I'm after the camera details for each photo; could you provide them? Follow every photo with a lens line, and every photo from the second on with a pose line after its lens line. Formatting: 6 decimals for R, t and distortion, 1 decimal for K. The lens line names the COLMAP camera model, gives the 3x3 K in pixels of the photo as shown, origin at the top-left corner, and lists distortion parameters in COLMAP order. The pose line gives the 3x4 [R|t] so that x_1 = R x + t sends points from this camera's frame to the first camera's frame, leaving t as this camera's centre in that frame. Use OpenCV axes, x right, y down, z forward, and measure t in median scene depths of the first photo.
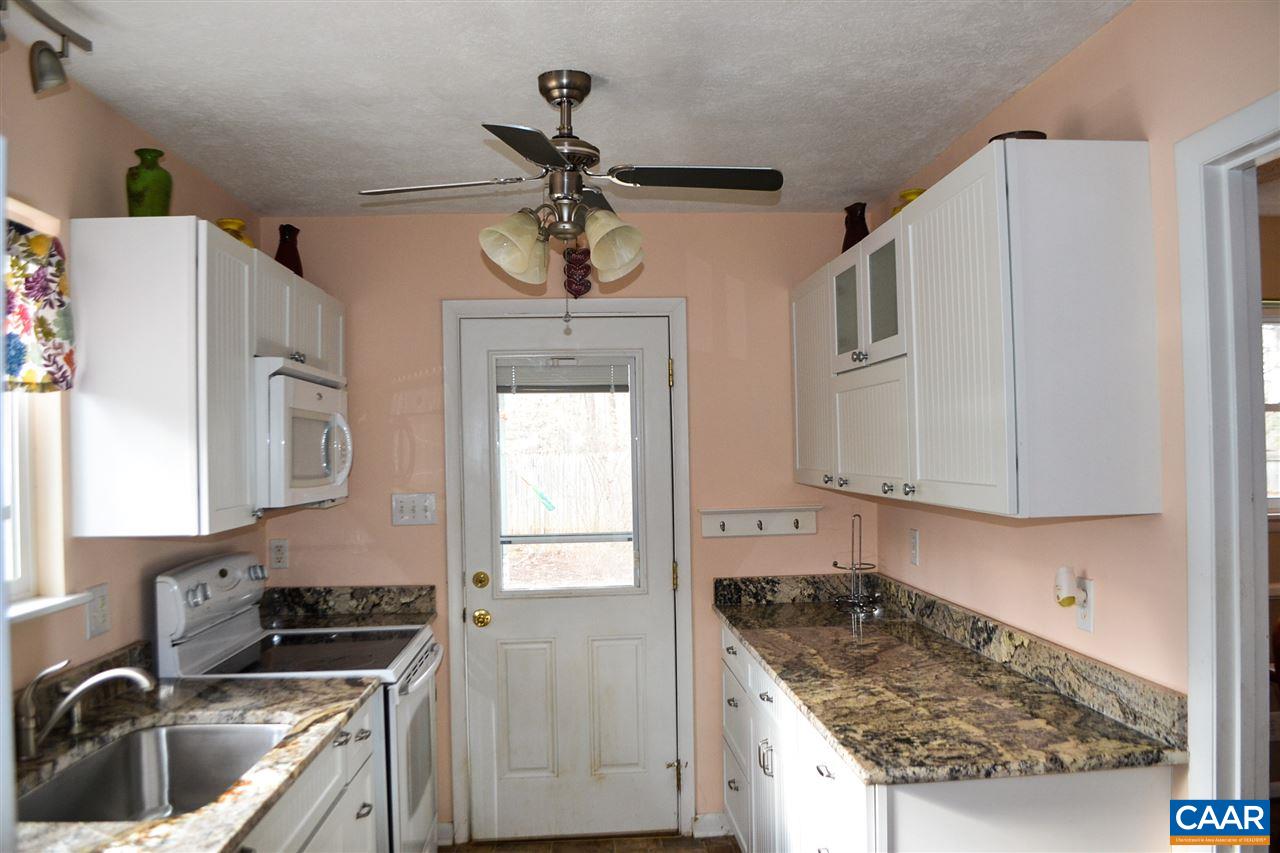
lens RADIAL K [[1022.7, 0, 630.2], [0, 1022.7, 431.6], [0, 0, 1]] dist [-0.086639, 0.009528]
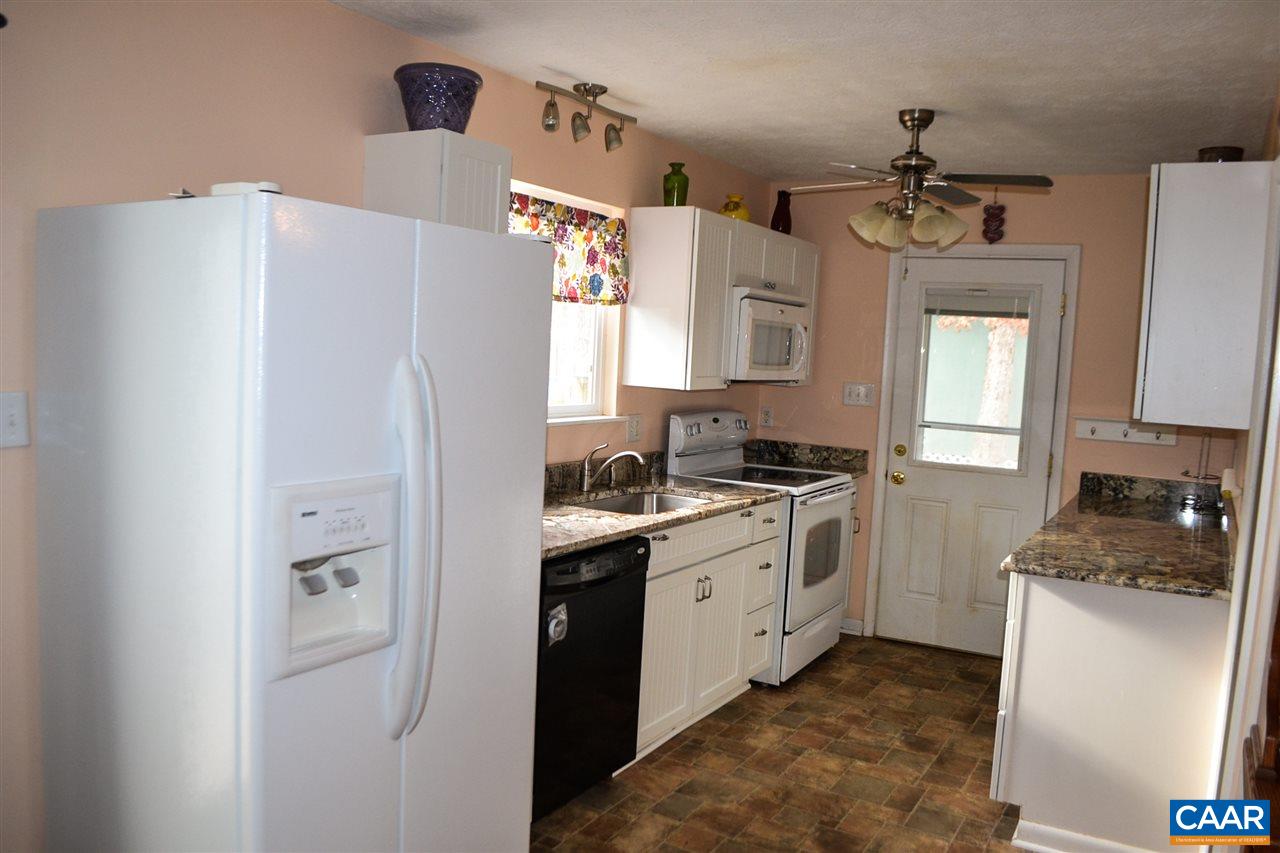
lens RADIAL K [[1022.7, 0, 630.2], [0, 1022.7, 431.6], [0, 0, 1]] dist [-0.086639, 0.009528]
pose [[0.834419, 0.109404, -0.540163, 0.442110], [-0.057109, 0.991987, 0.112697, -0.019928], [0.548164, -0.063188, 0.833980, -0.523403]]
